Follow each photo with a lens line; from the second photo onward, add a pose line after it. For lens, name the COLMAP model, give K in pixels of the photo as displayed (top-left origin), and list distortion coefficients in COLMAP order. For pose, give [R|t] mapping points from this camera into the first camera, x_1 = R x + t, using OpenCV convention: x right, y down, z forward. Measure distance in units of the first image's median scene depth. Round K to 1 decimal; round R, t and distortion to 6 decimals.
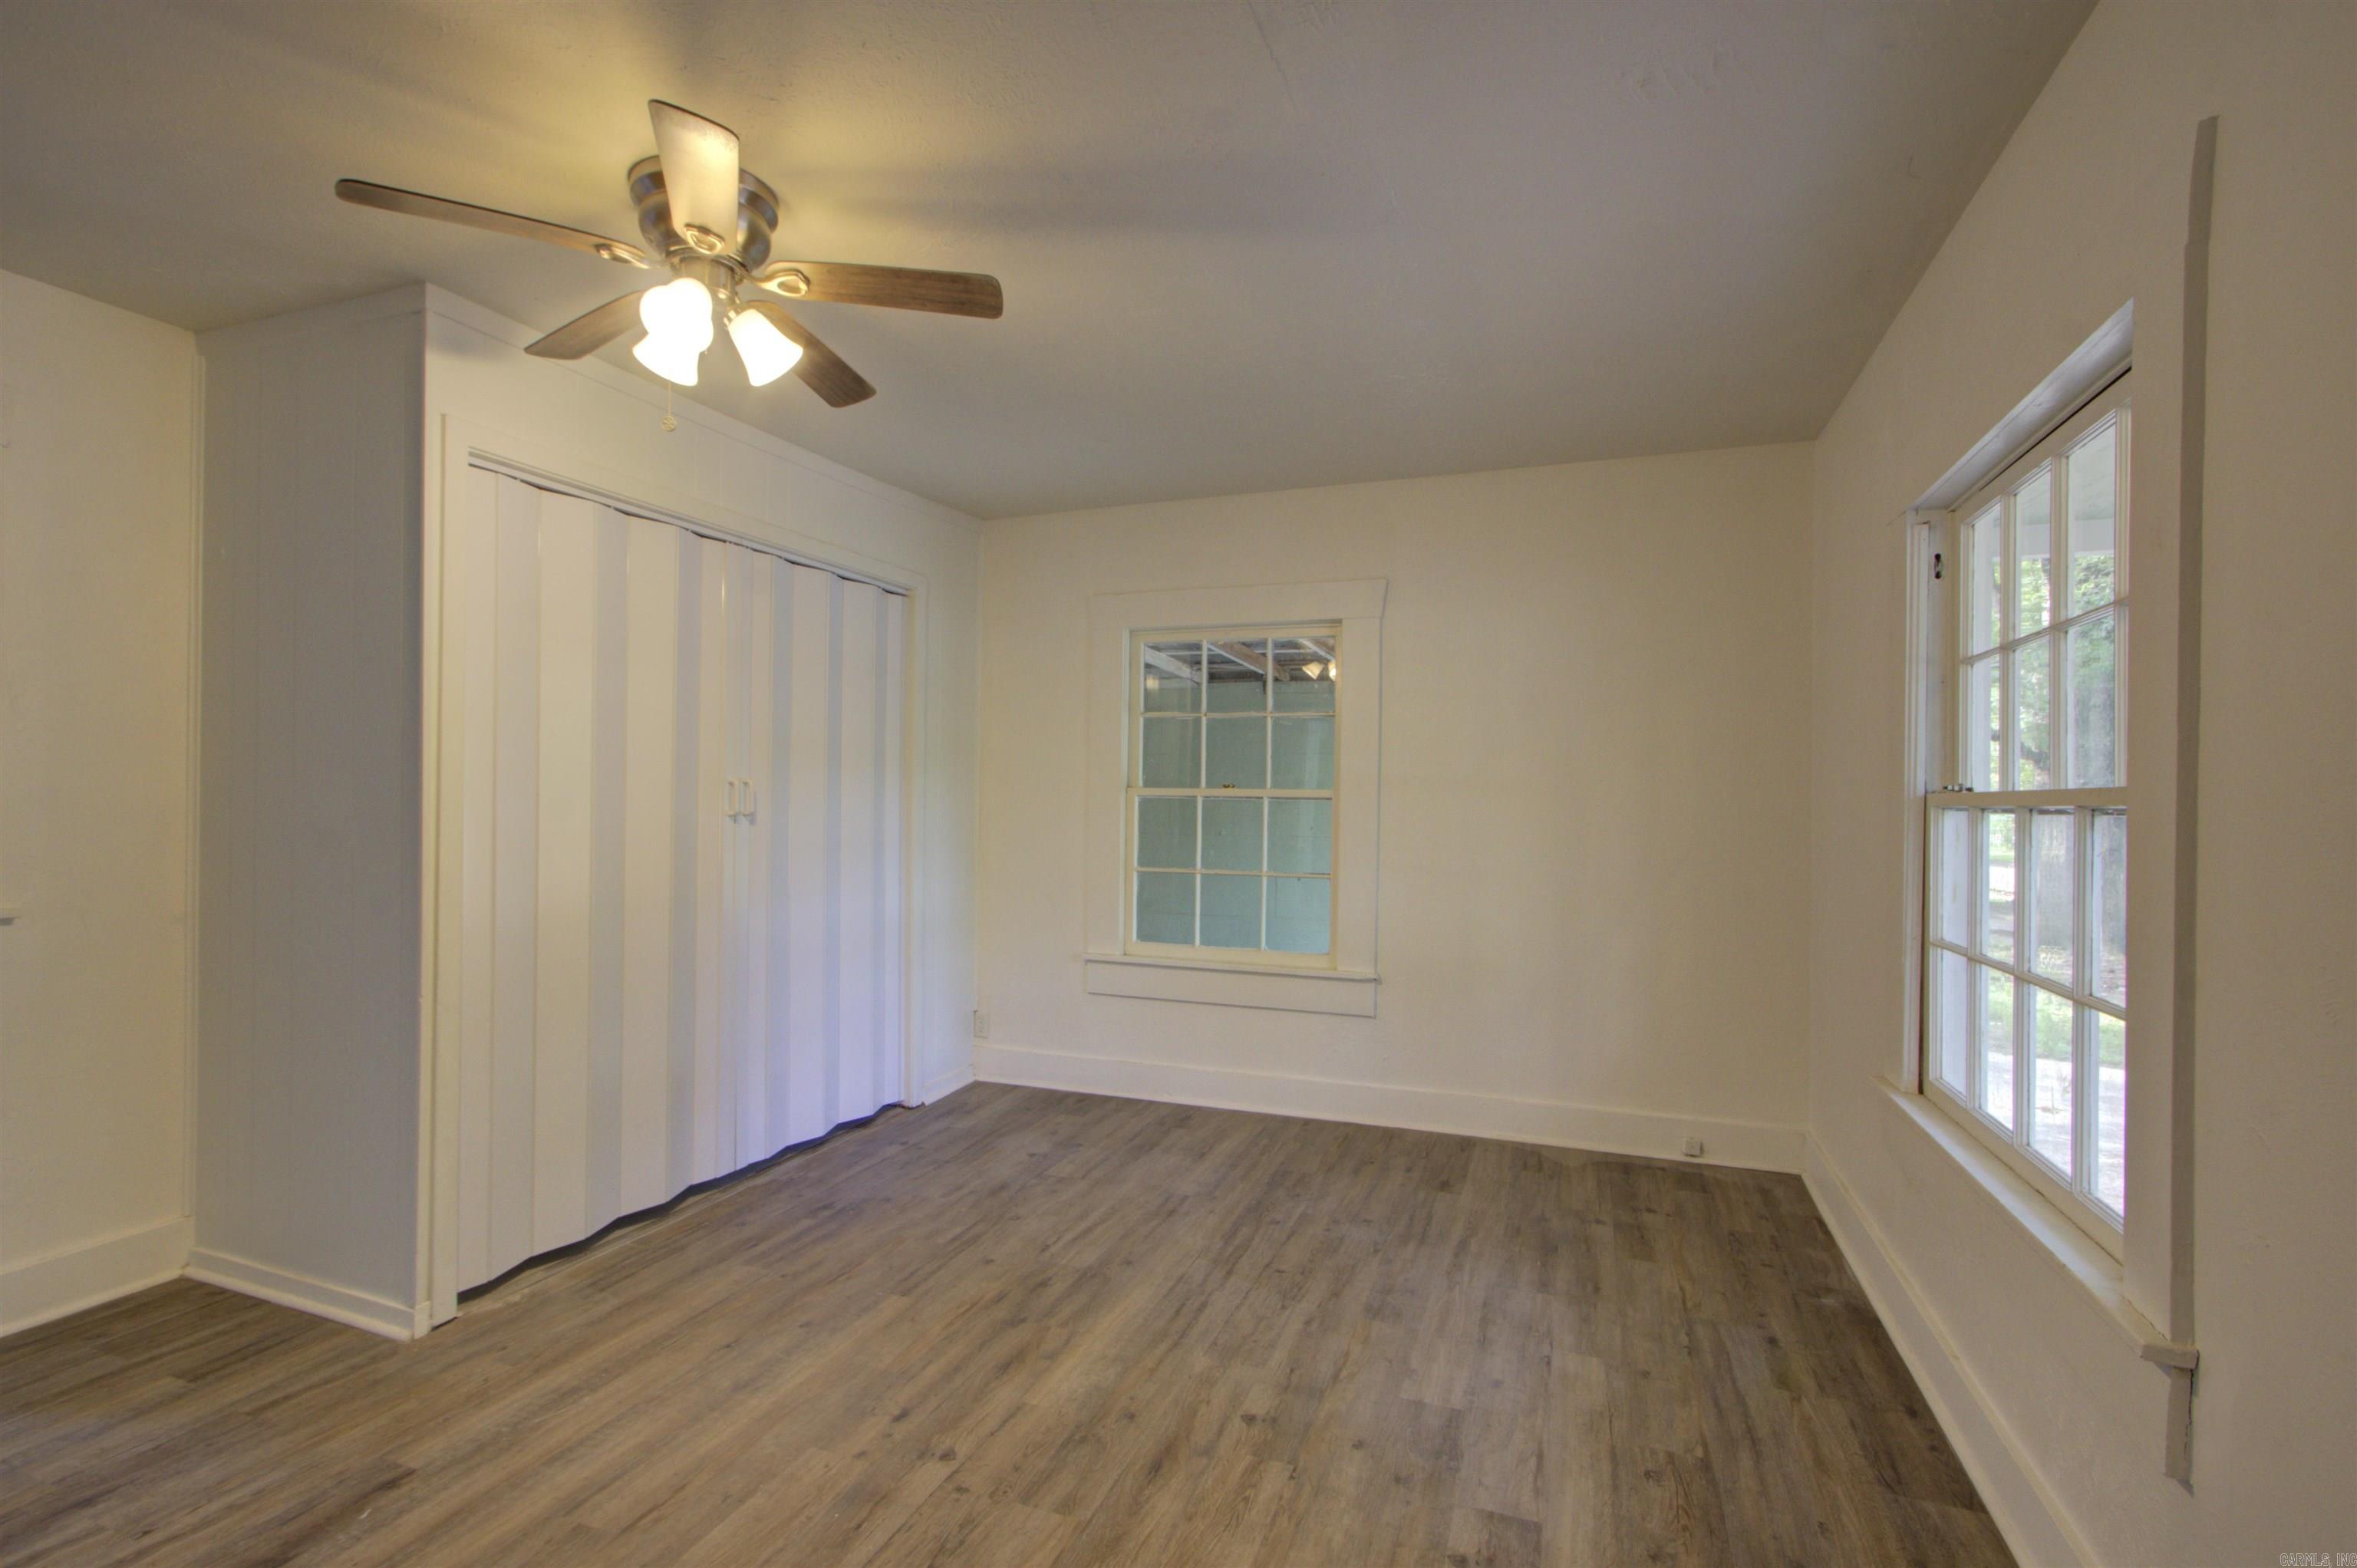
lens RADIAL K [[1087.3, 0, 1189.9], [0, 1087.3, 785.8], [0, 0, 1]] dist [-0.013178, 0.010925]
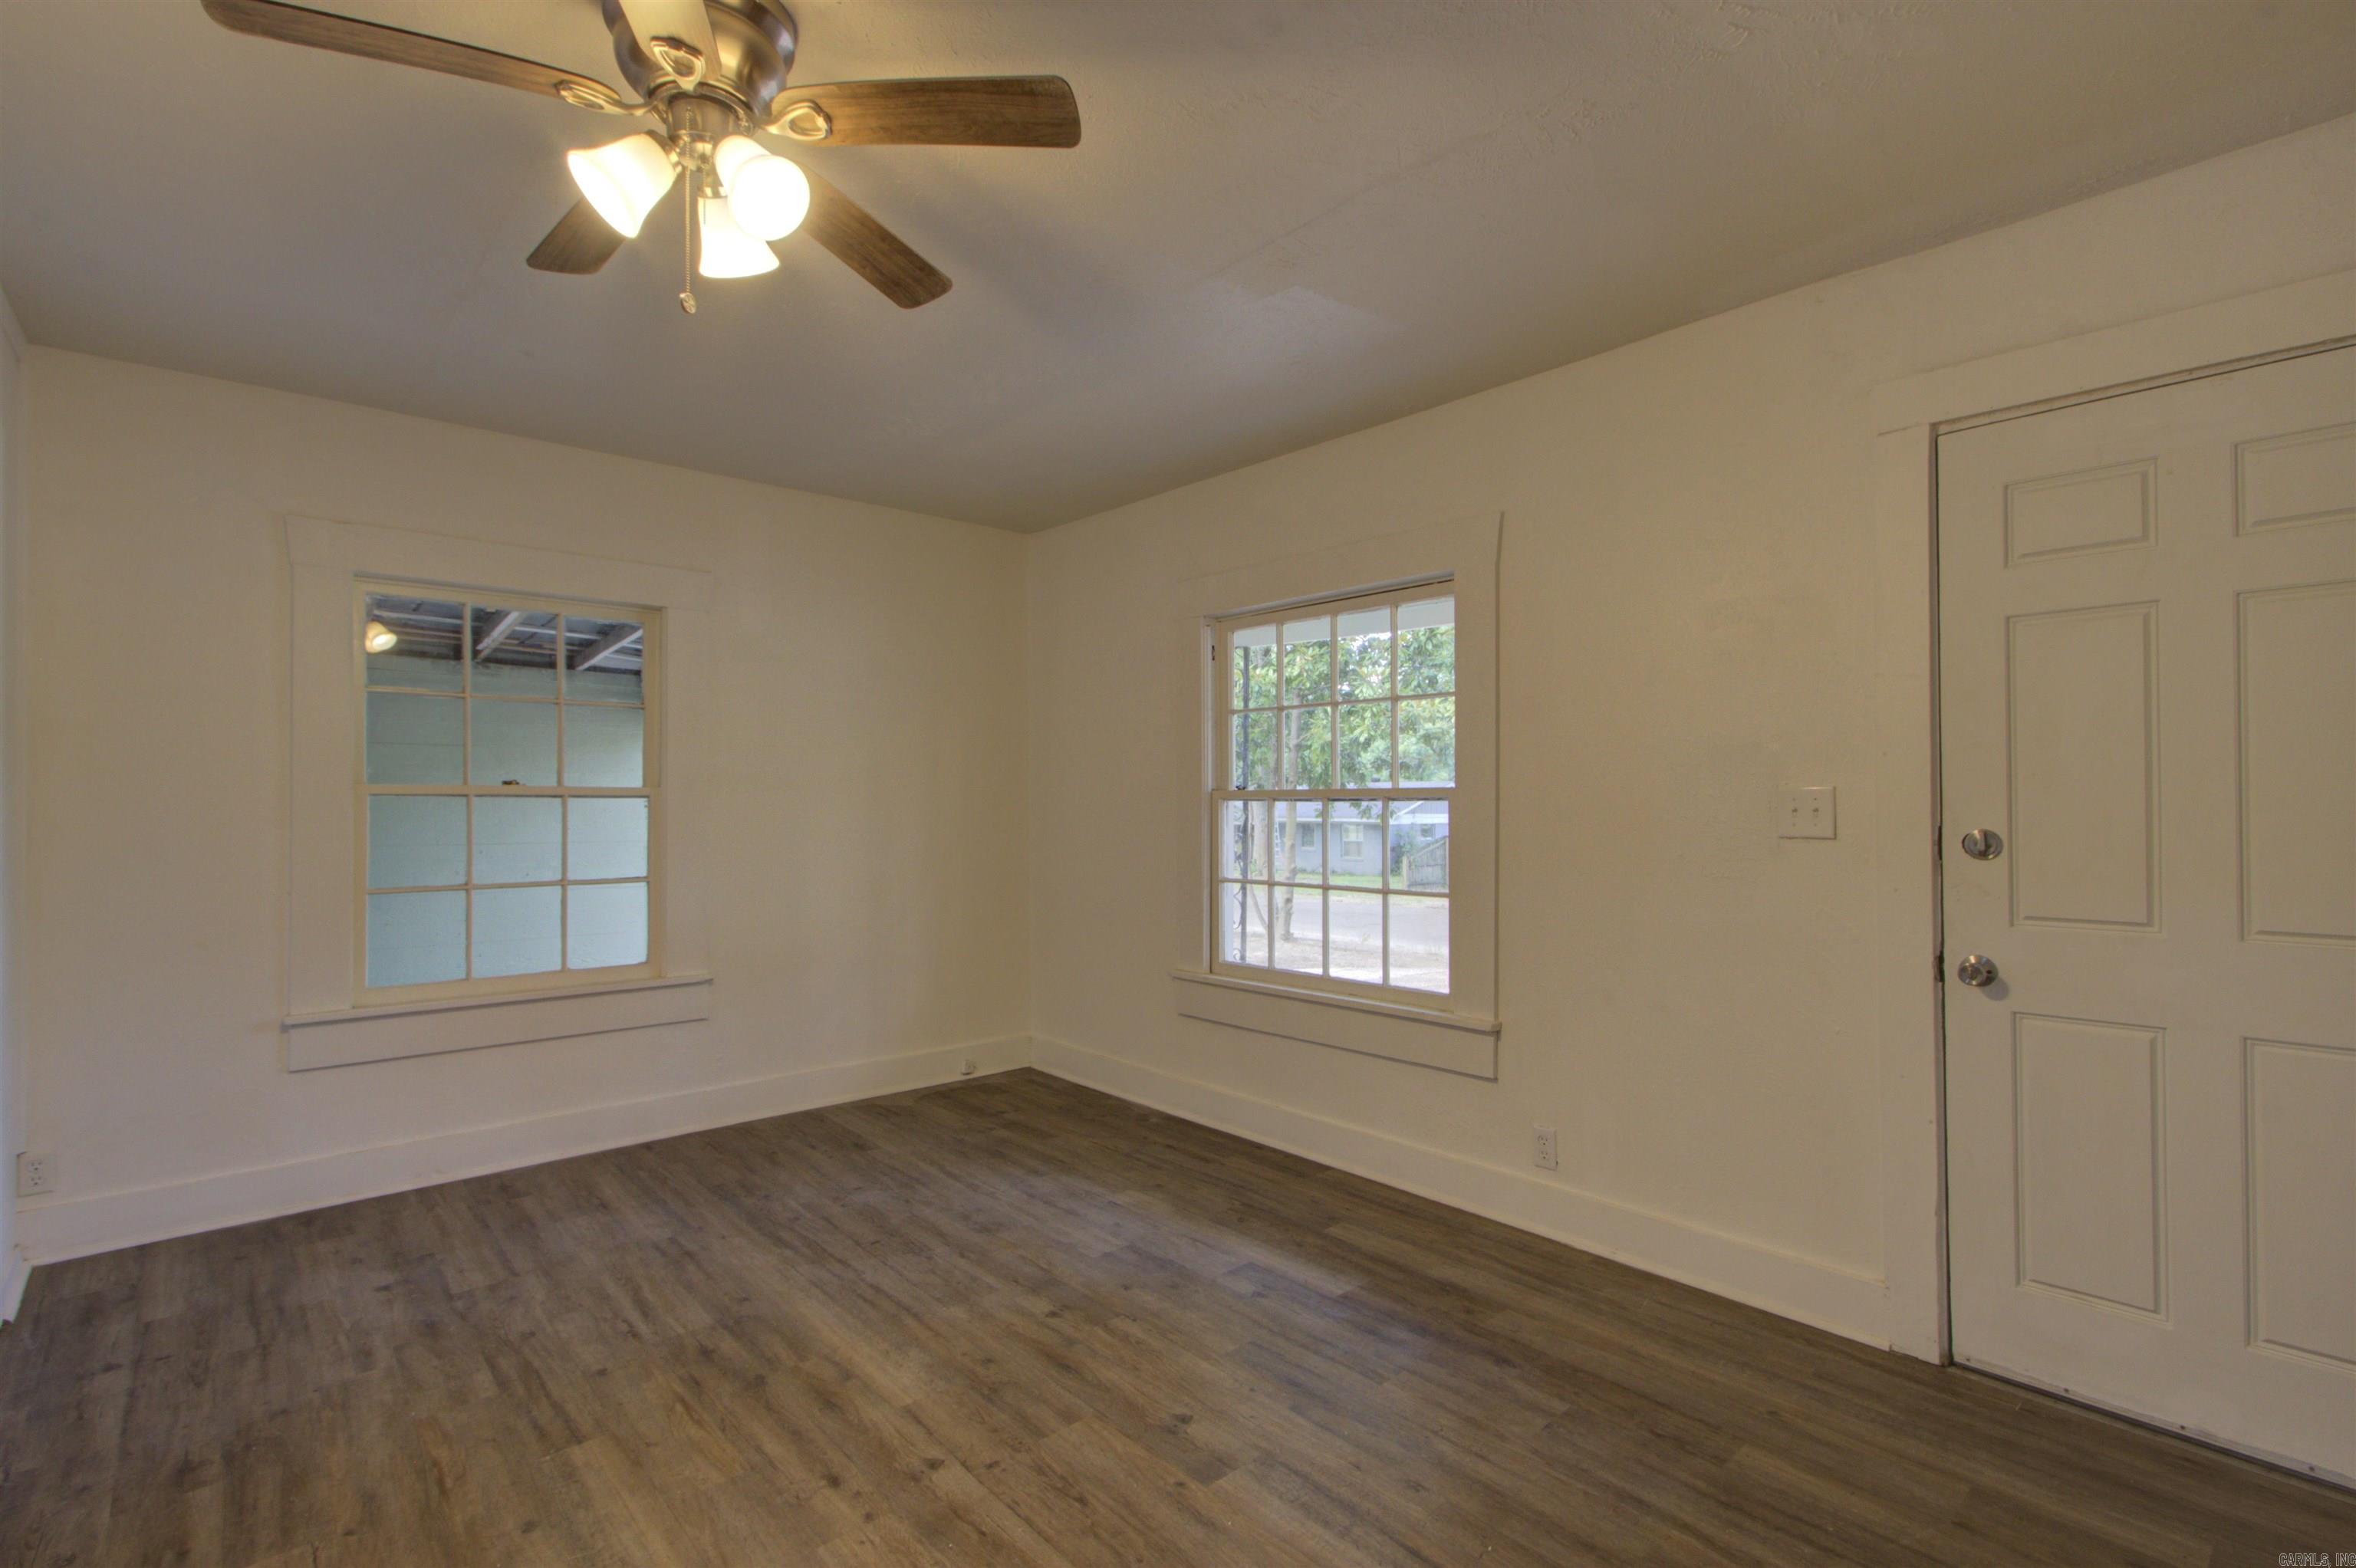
lens RADIAL K [[1086.8, 0, 1189.4], [0, 1086.8, 785.8], [0, 0, 1]] dist [-0.013178, 0.010925]
pose [[0.441808, 0.002323, 0.897106, -0.731178], [-0.008141, 0.999966, 0.001420, -0.002018], [-0.897073, -0.007931, 0.441812, 0.261310]]
